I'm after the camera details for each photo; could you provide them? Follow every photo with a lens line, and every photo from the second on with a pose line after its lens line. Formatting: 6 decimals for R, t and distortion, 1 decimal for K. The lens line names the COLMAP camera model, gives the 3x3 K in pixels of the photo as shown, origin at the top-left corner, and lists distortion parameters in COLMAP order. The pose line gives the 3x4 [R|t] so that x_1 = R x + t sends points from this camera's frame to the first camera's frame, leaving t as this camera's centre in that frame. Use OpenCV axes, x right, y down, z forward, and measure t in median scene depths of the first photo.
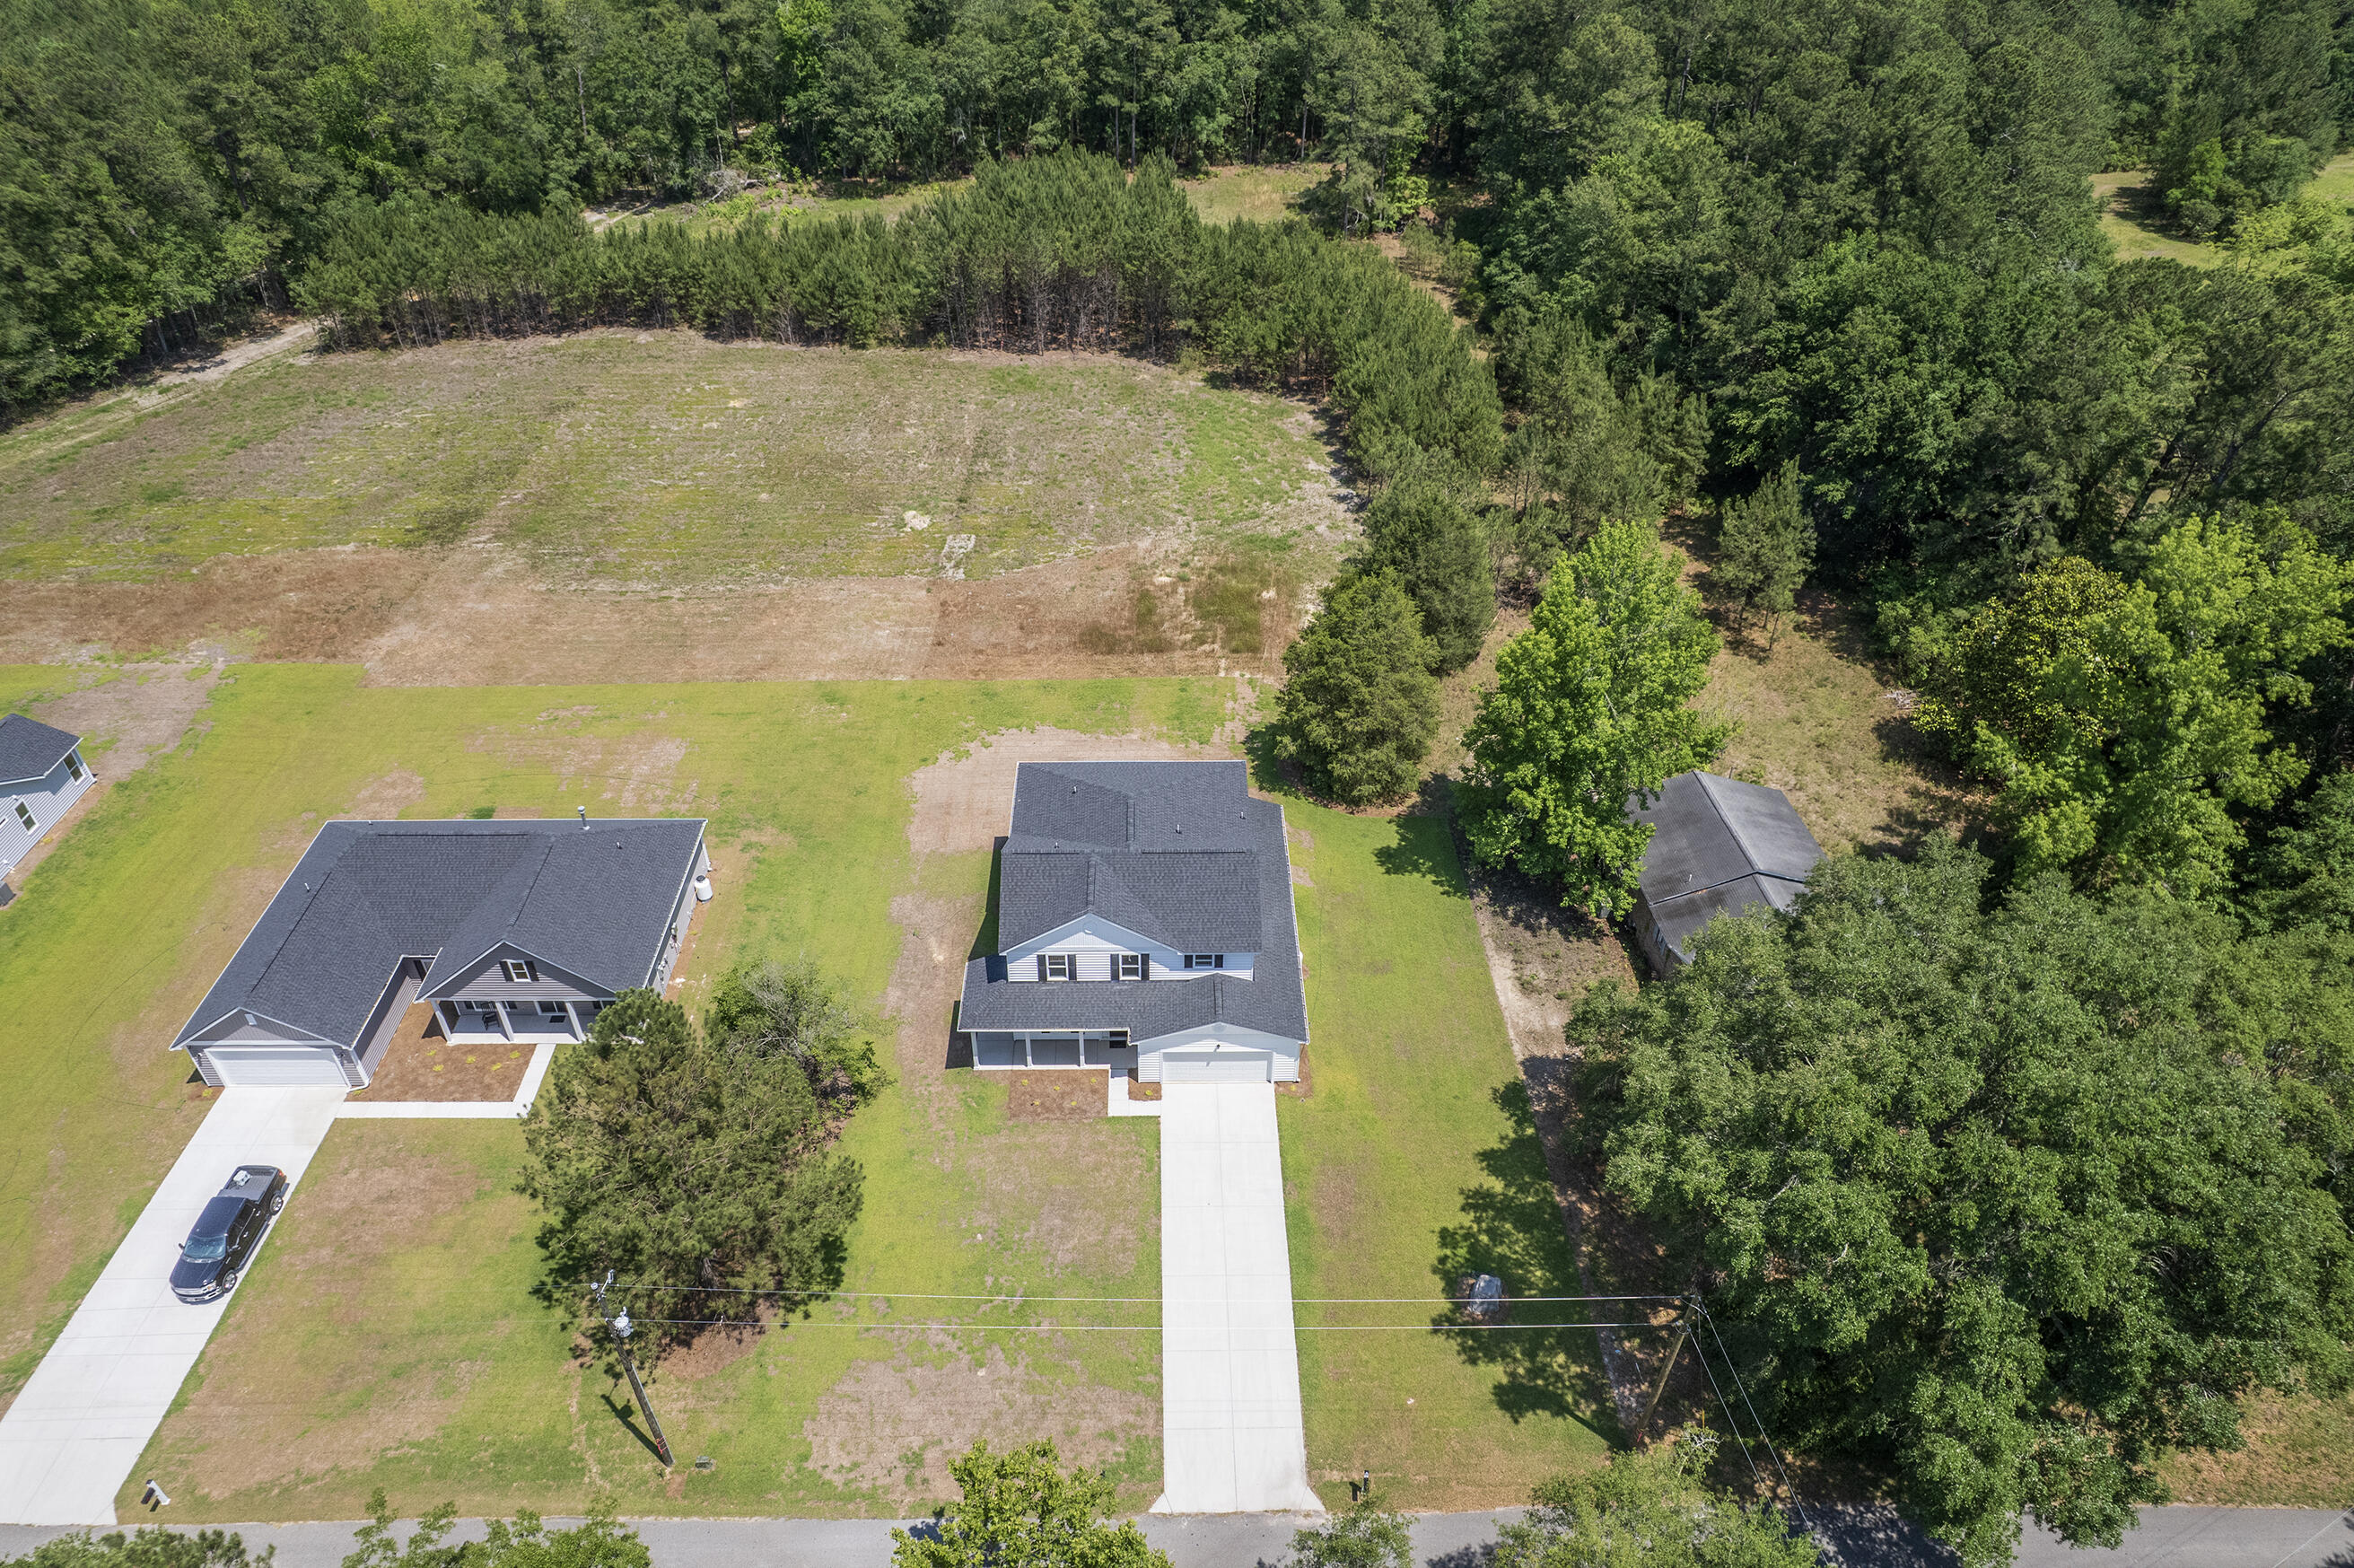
lens RADIAL K [[1502.7, 0, 1181.5], [0, 1502.7, 810.2], [0, 0, 1]] dist [-0.074349, 0.063722]
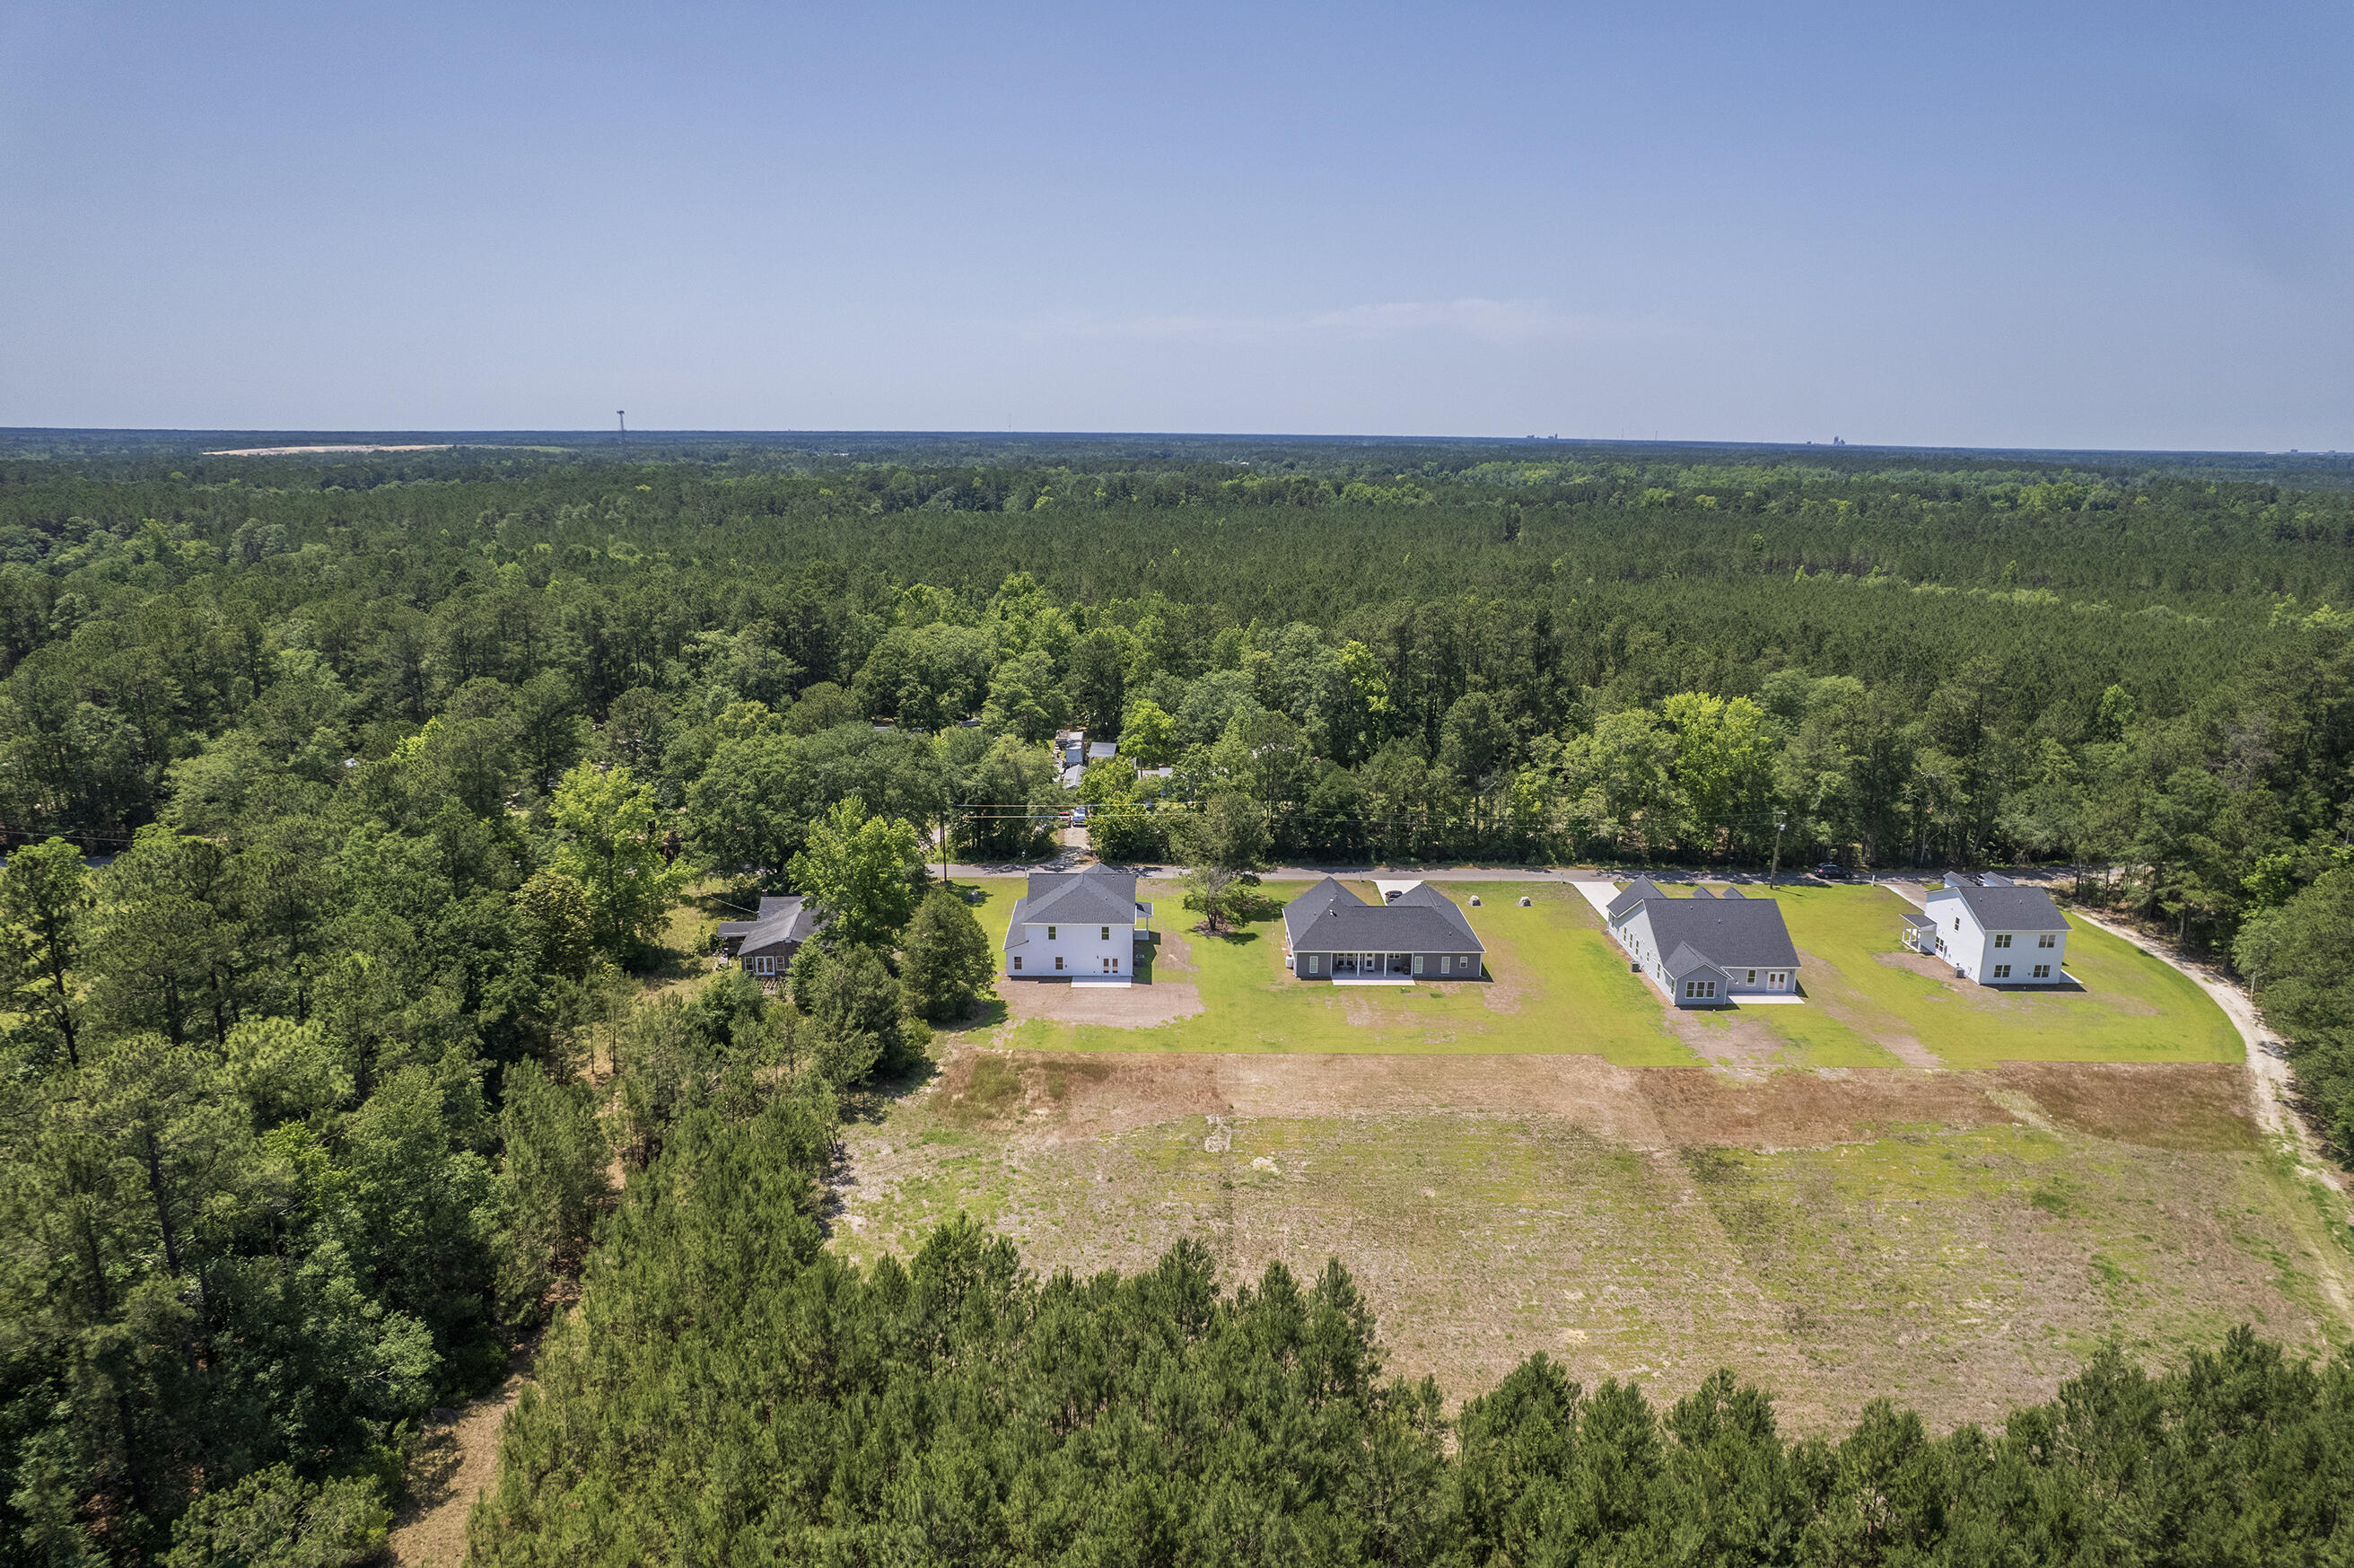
lens RADIAL K [[1502.7, 0, 1182.6], [0, 1502.7, 789.0], [0, 0, 1]] dist [-0.074349, 0.063722]
pose [[-0.999845, -0.016650, -0.005679, -0.111249], [-0.014740, 0.616655, 0.787096, -1.217188], [-0.009603, 0.787058, -0.616805, 1.478842]]
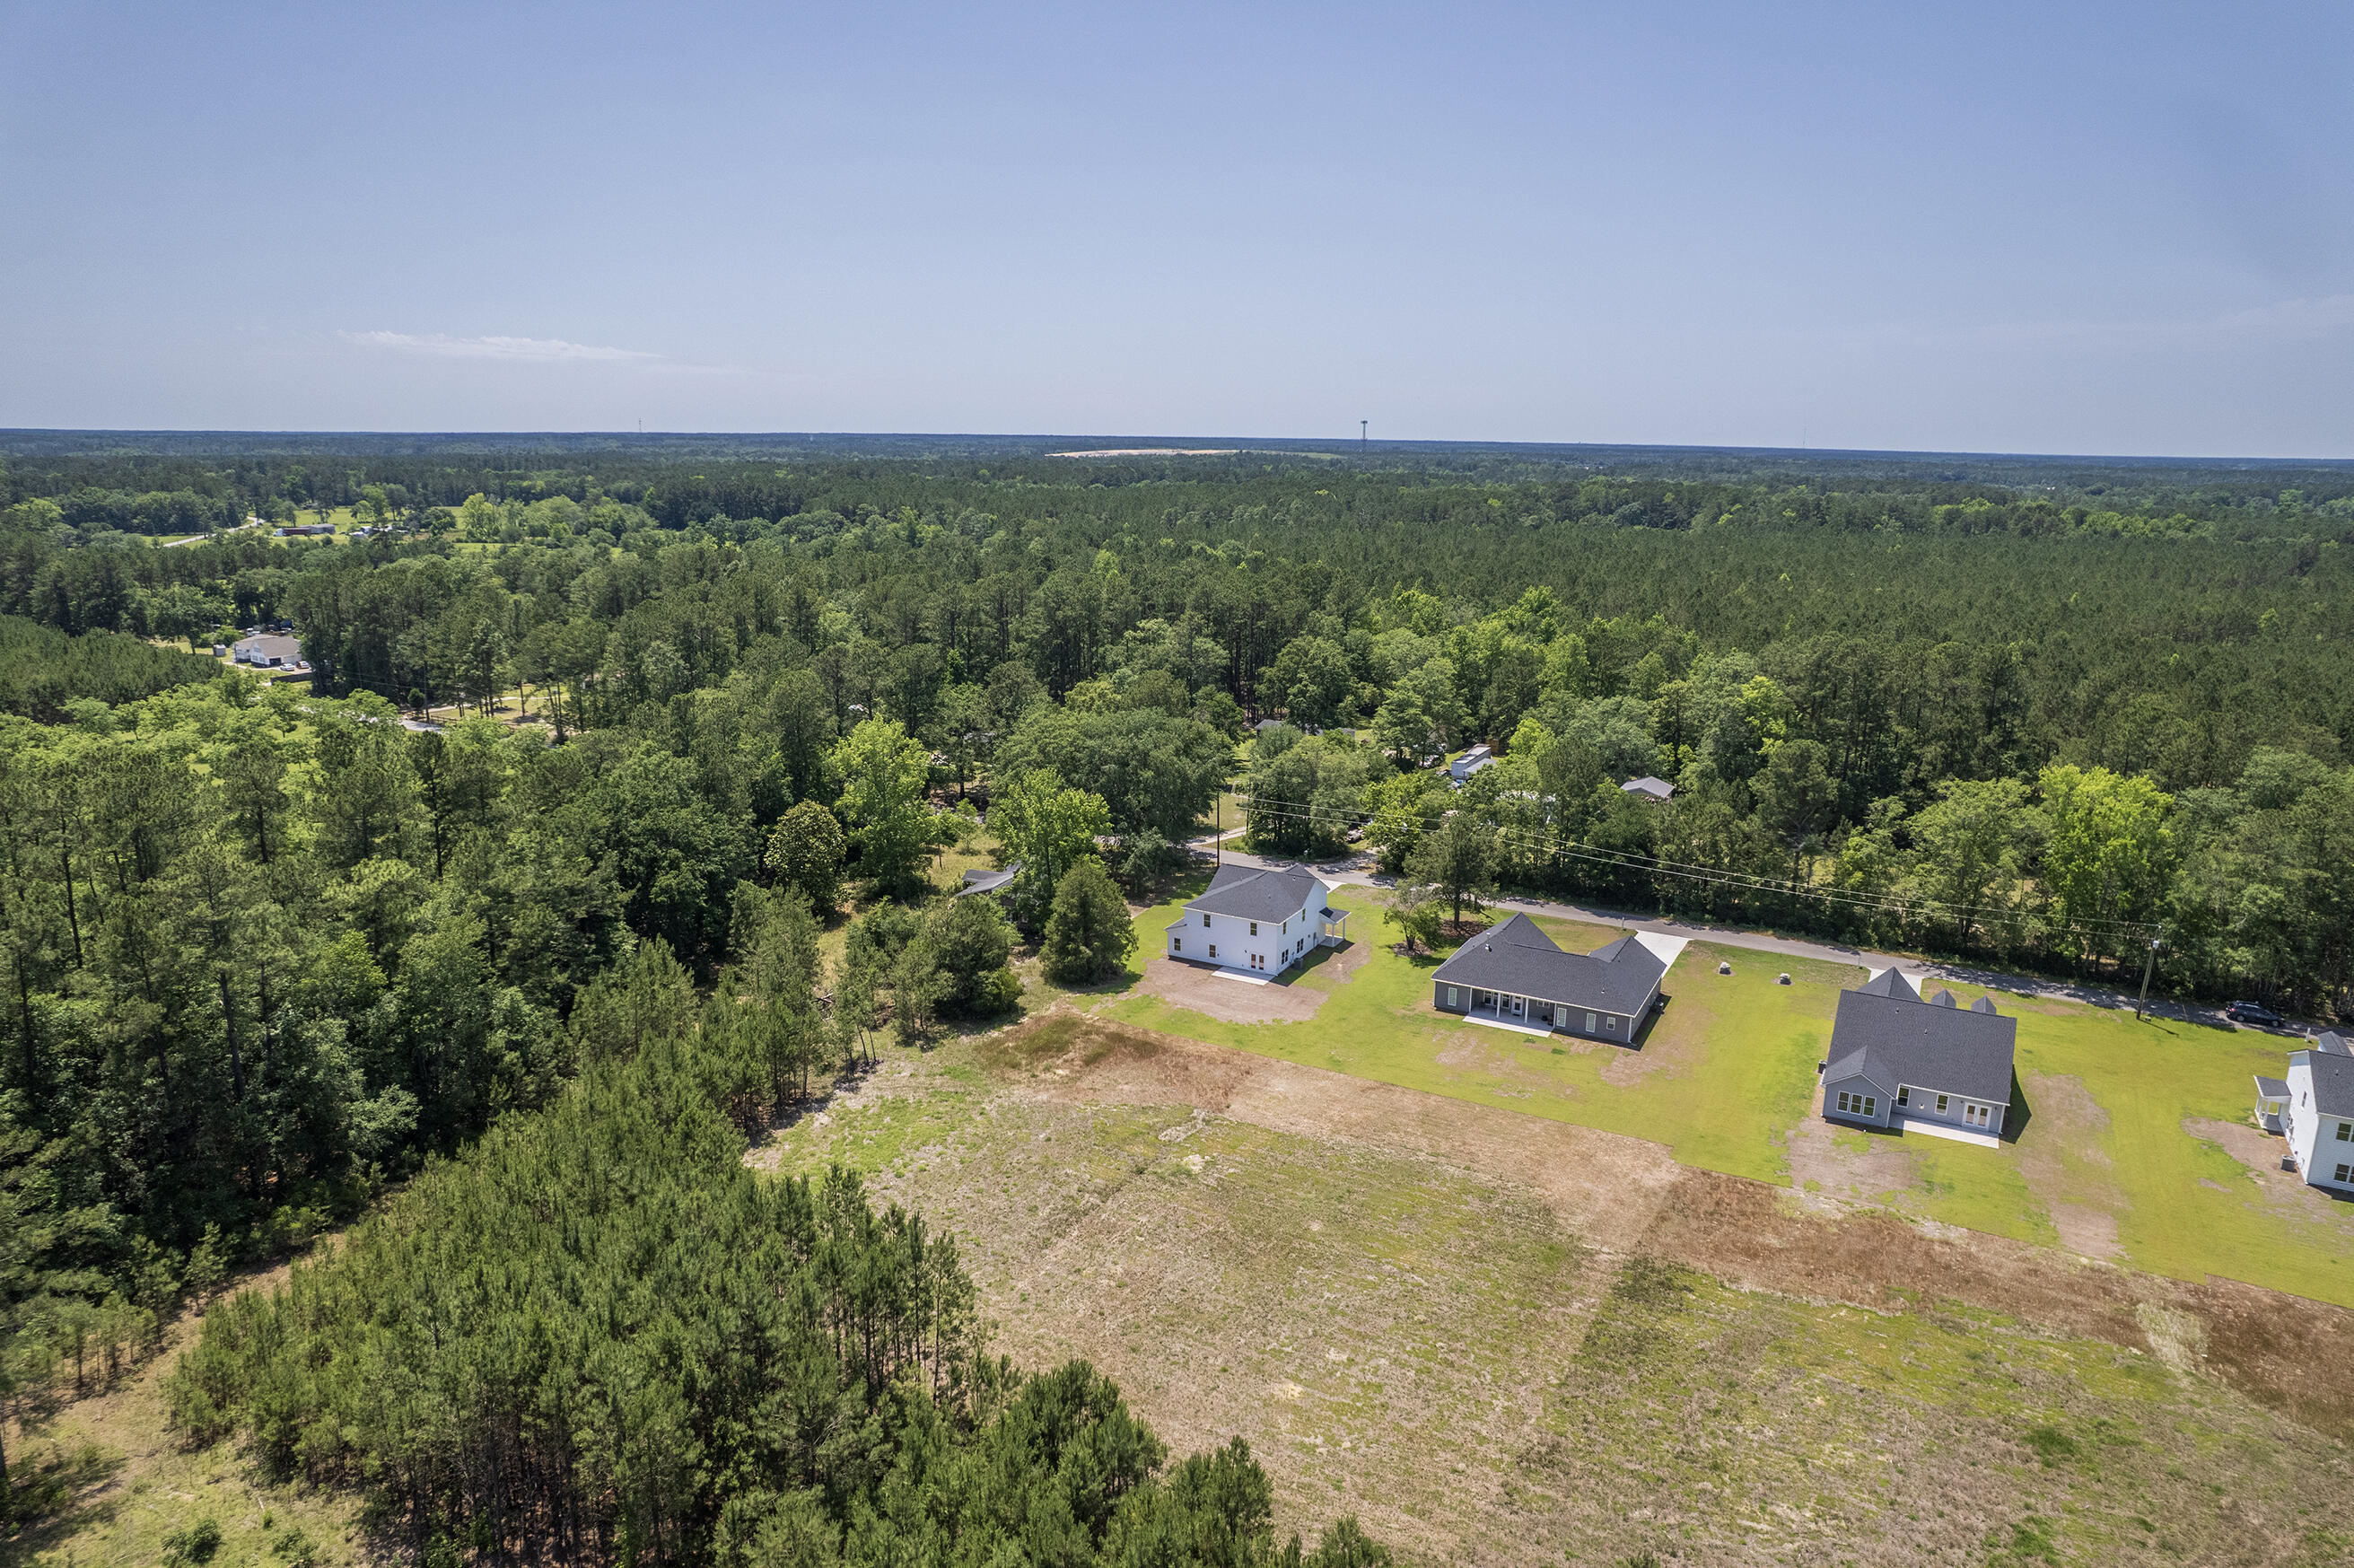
lens RADIAL K [[1502.7, 0, 1184.4], [0, 1502.7, 793.7], [0, 0, 1]] dist [-0.074349, 0.063722]
pose [[-0.874865, -0.132099, 0.466006, -0.648460], [0.285146, 0.637248, 0.715966, -1.153415], [-0.391539, 0.759253, -0.519838, 1.390987]]
